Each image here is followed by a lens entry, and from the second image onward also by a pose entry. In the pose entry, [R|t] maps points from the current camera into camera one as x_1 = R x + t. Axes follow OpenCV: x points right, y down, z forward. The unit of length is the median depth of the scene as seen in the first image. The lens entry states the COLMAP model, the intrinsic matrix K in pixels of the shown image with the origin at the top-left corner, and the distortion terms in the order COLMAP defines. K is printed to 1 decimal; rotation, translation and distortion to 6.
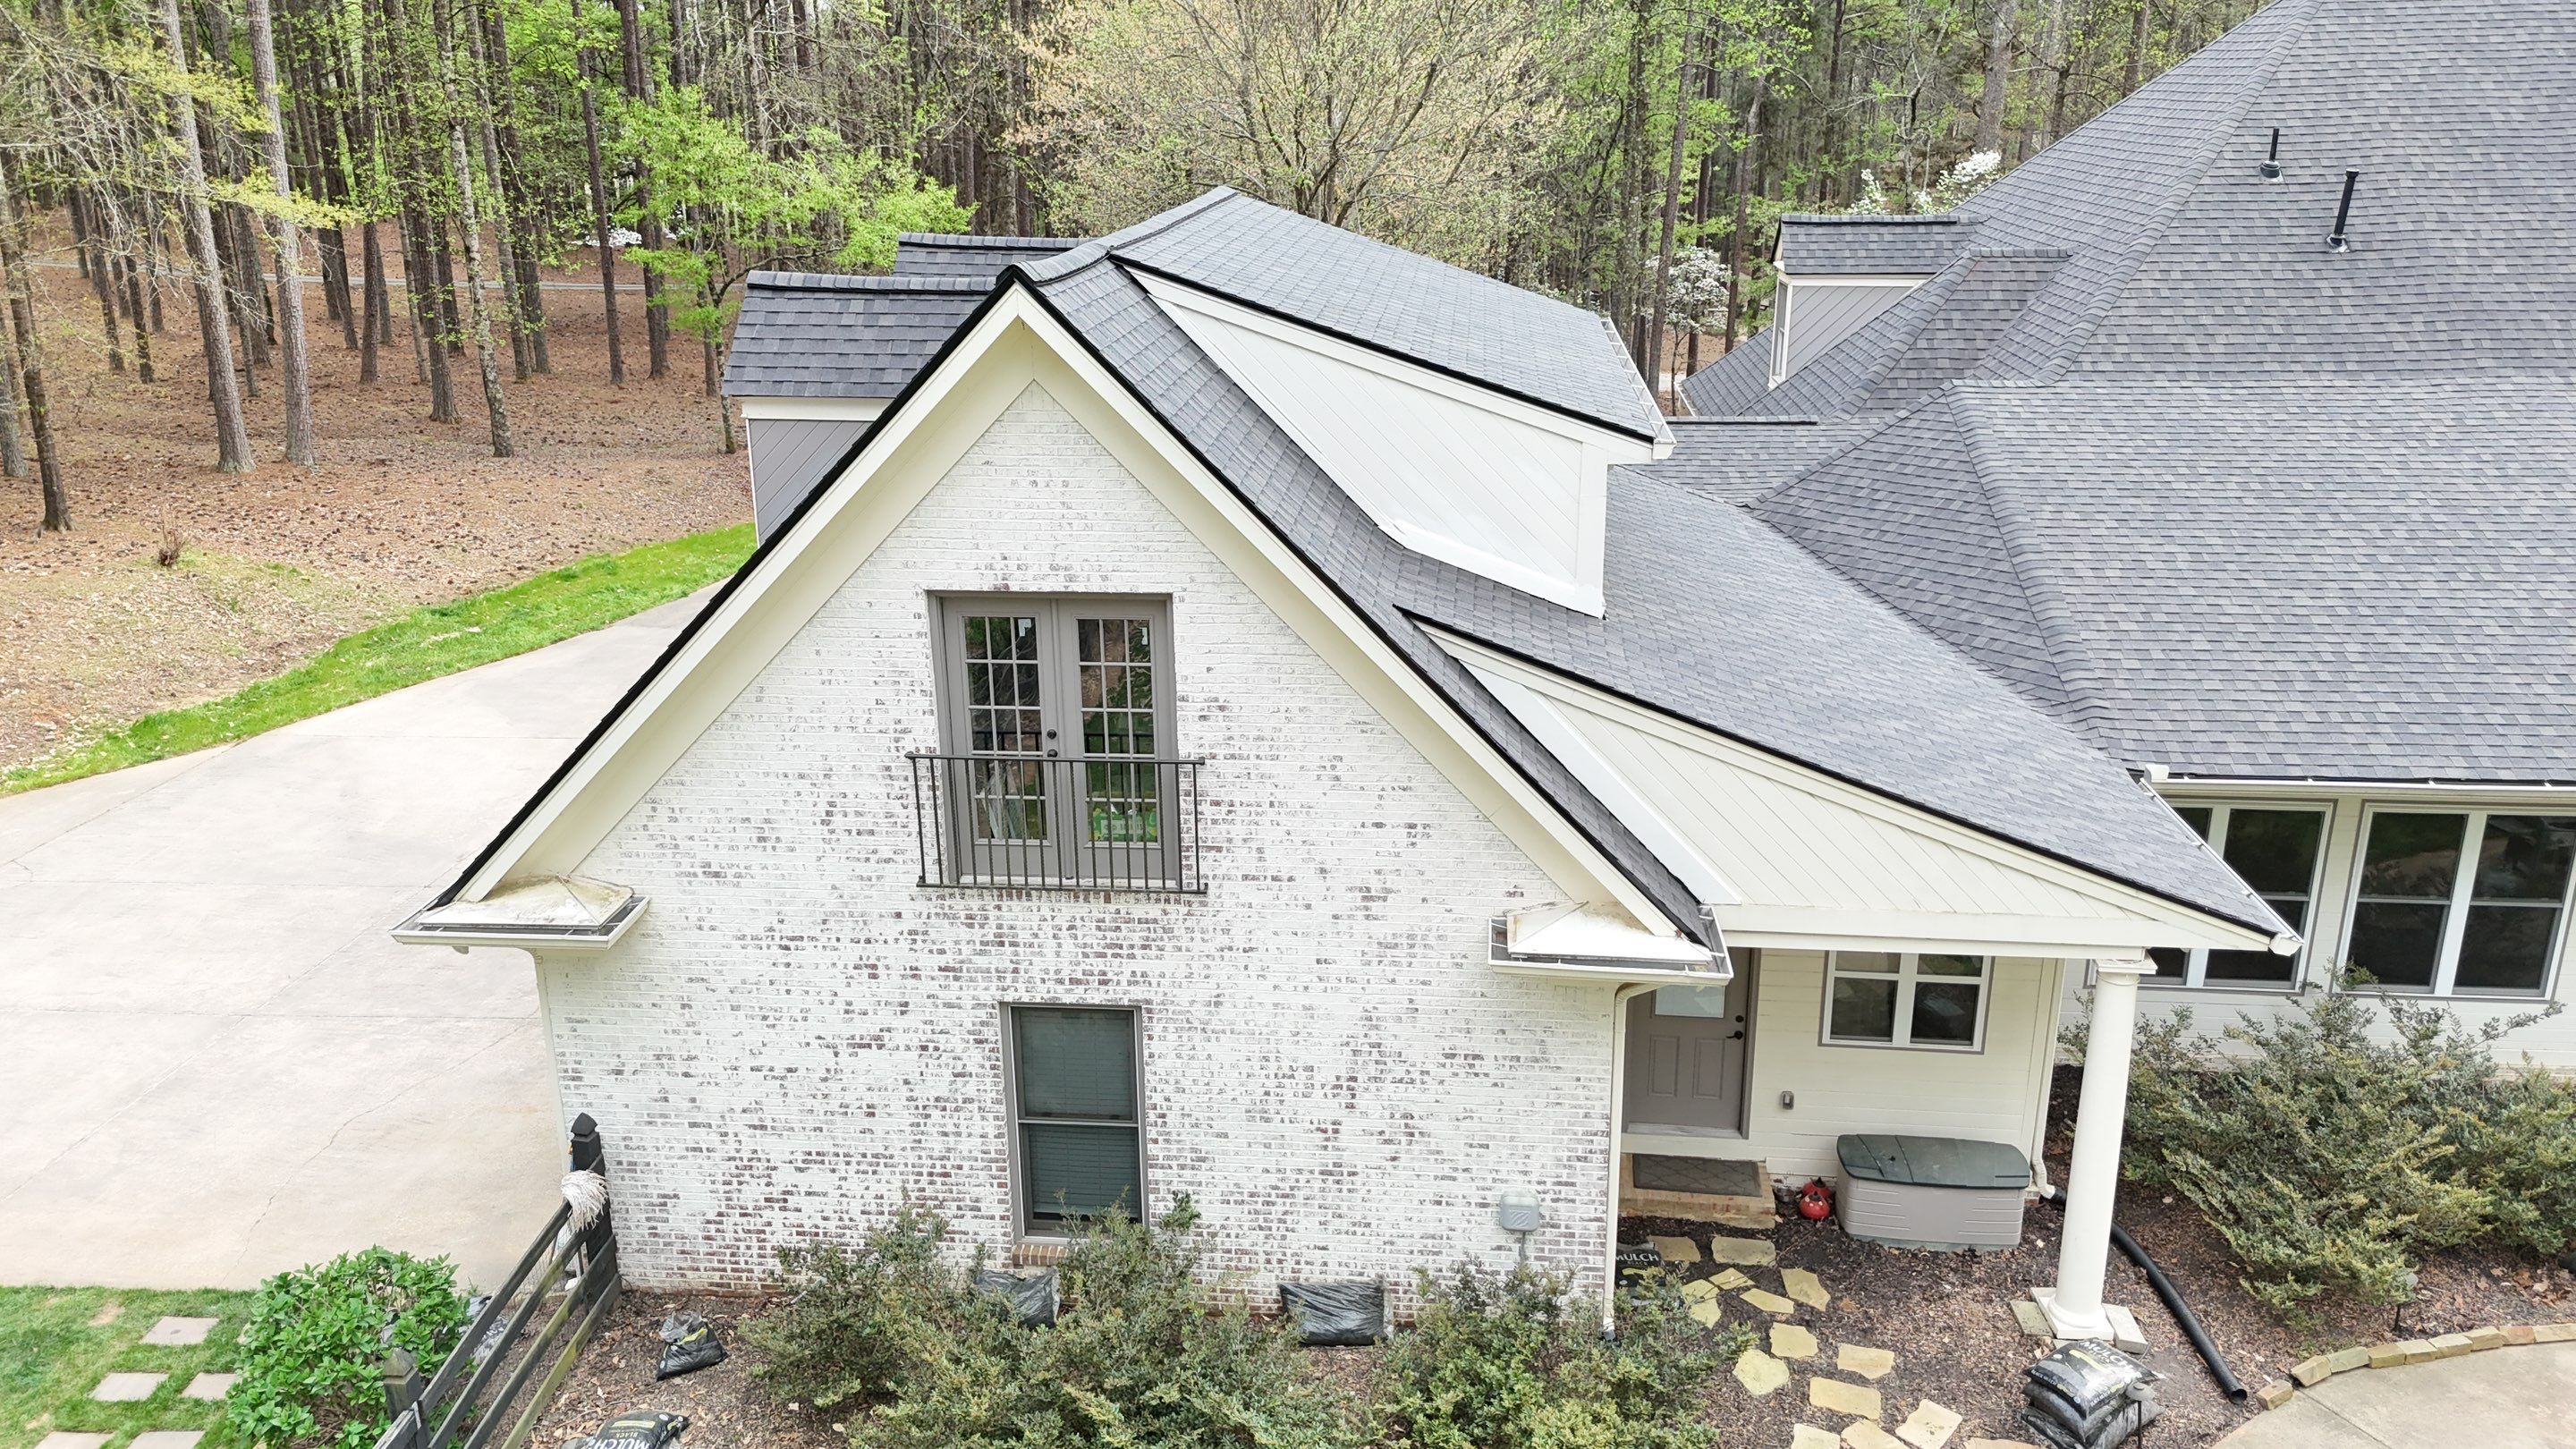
lens RADIAL K [[1860.1, 0, 1301.5], [0, 1860.1, 709.0], [0, 0, 1]] dist [0.060927, -0.034750]
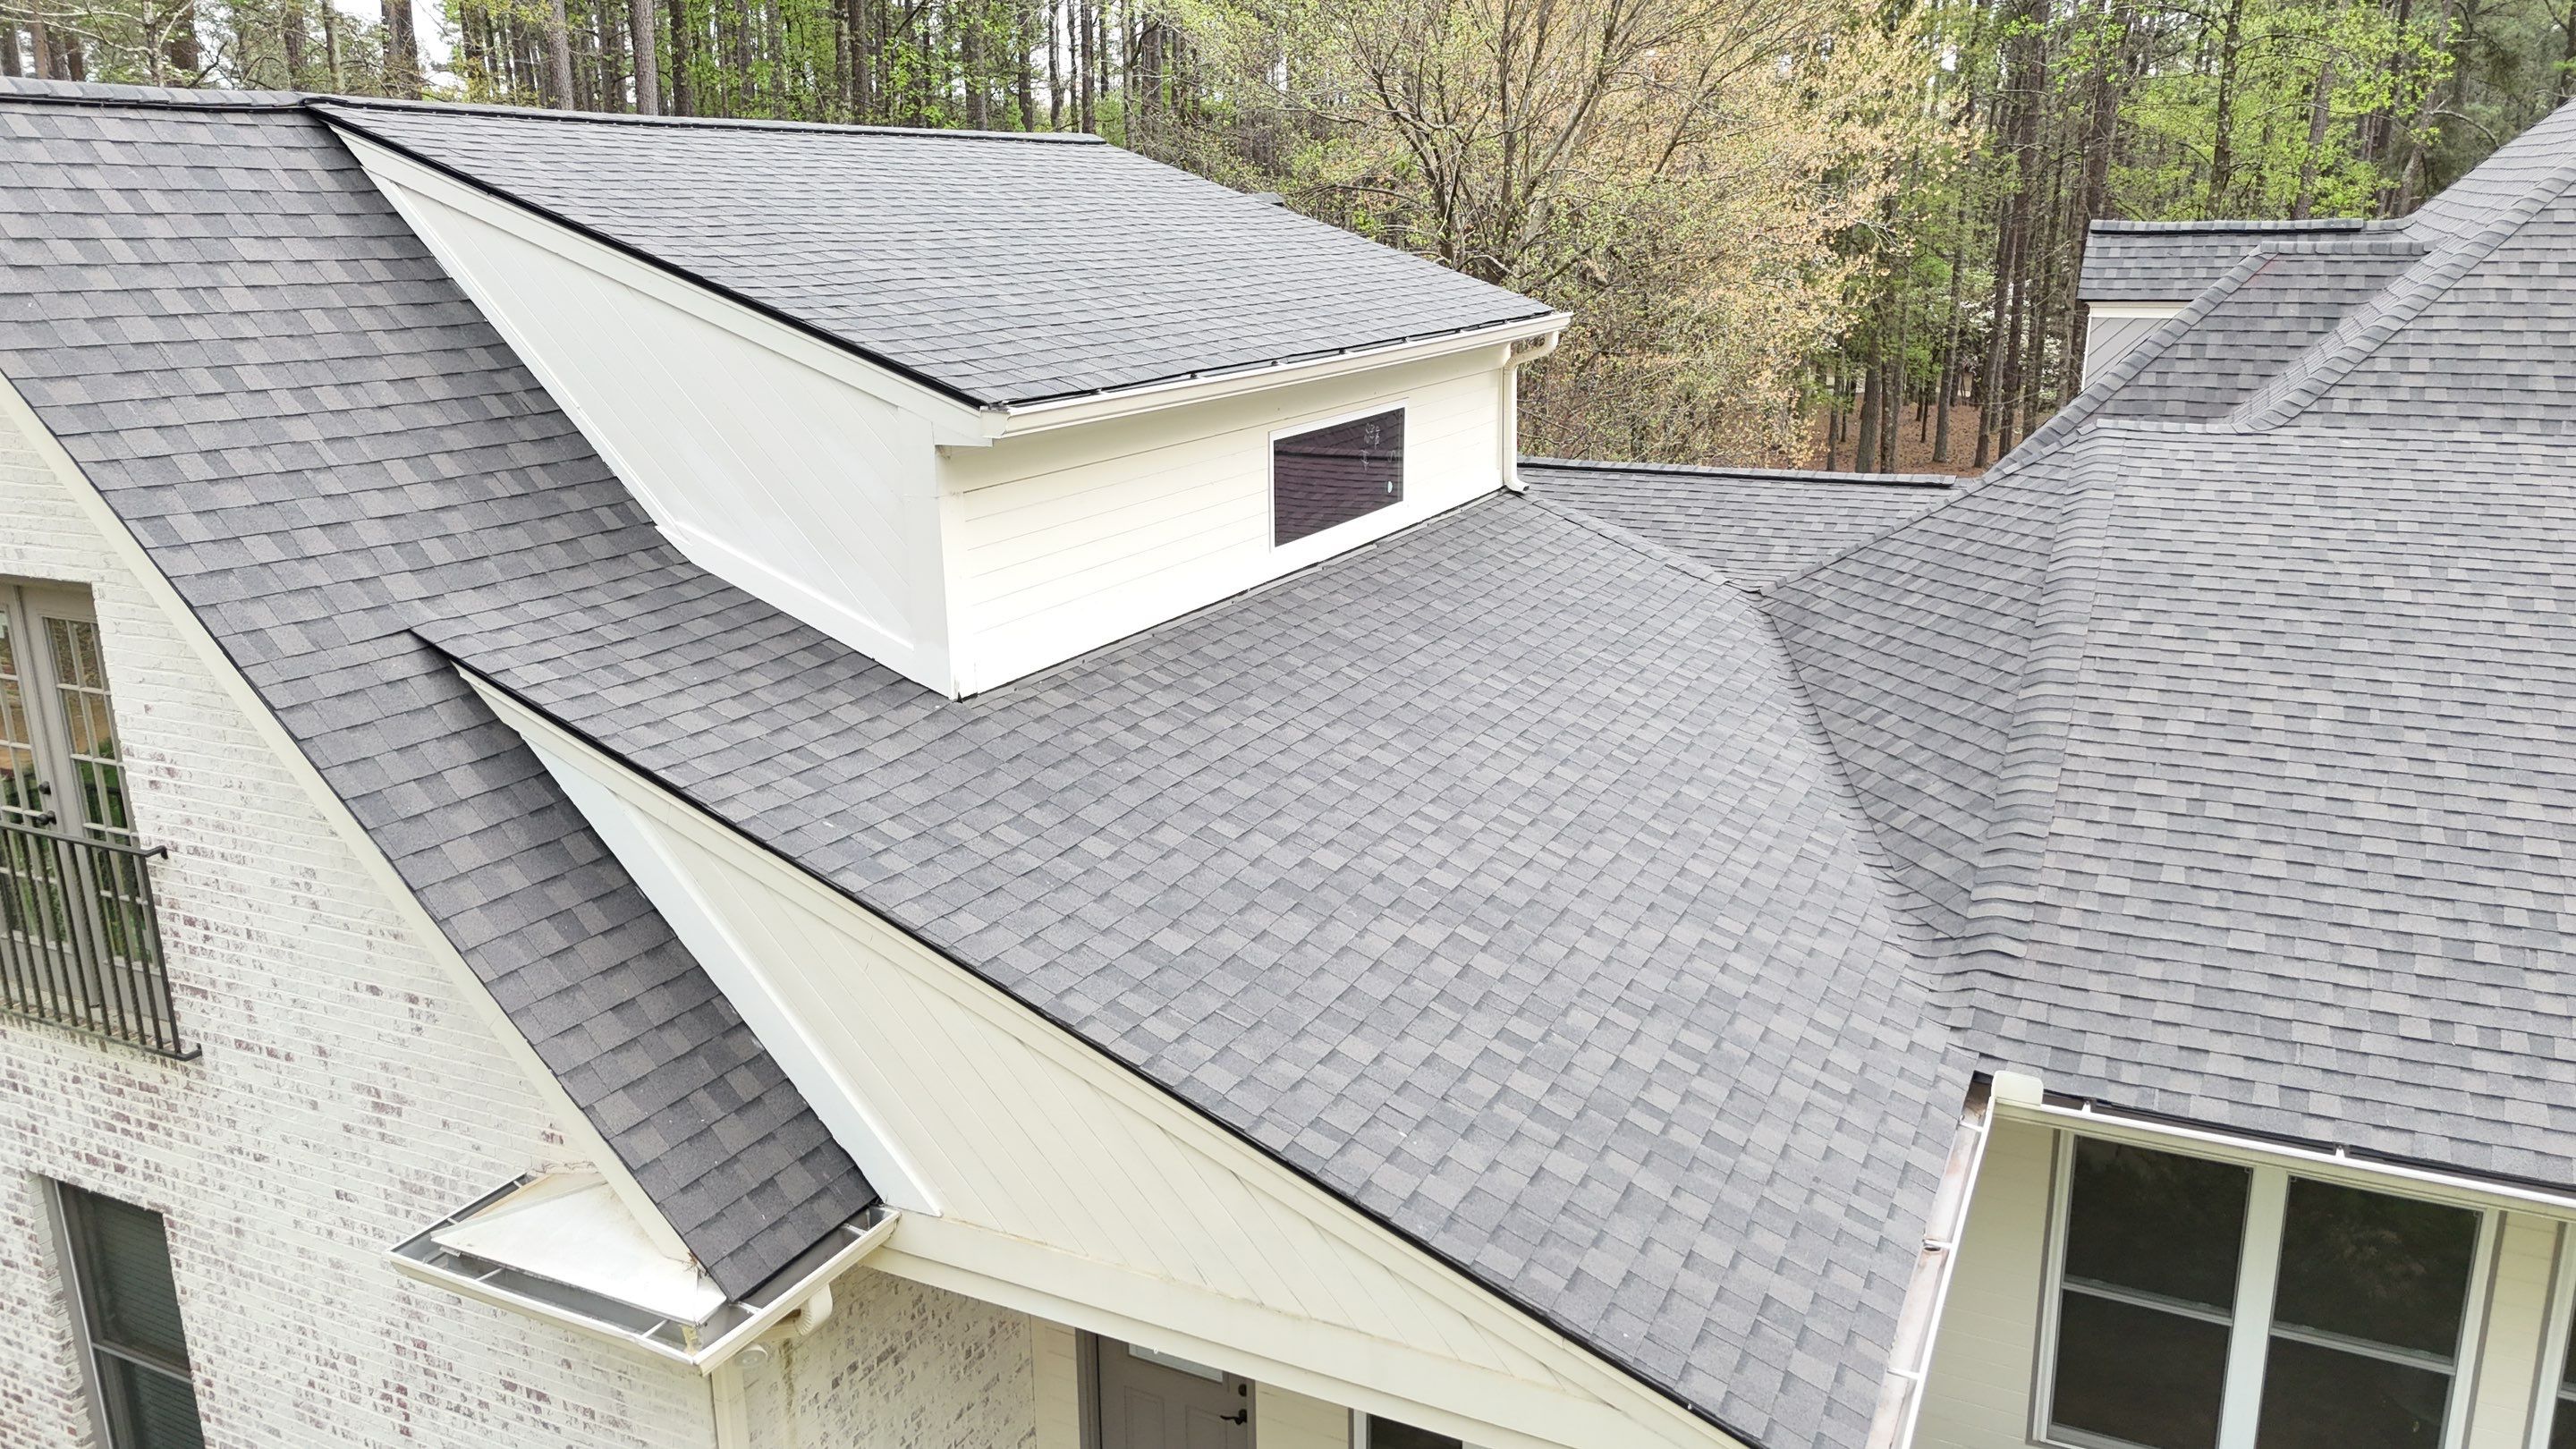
lens RADIAL K [[1860.1, 0, 1291.7], [0, 1860.1, 727.2], [0, 0, 1]] dist [0.060927, -0.034750]
pose [[0.937901, 0.092877, -0.334238, 0.427424], [-0.107463, 0.993885, -0.025373, -0.032768], [0.329837, 0.059715, 0.942147, 0.418473]]
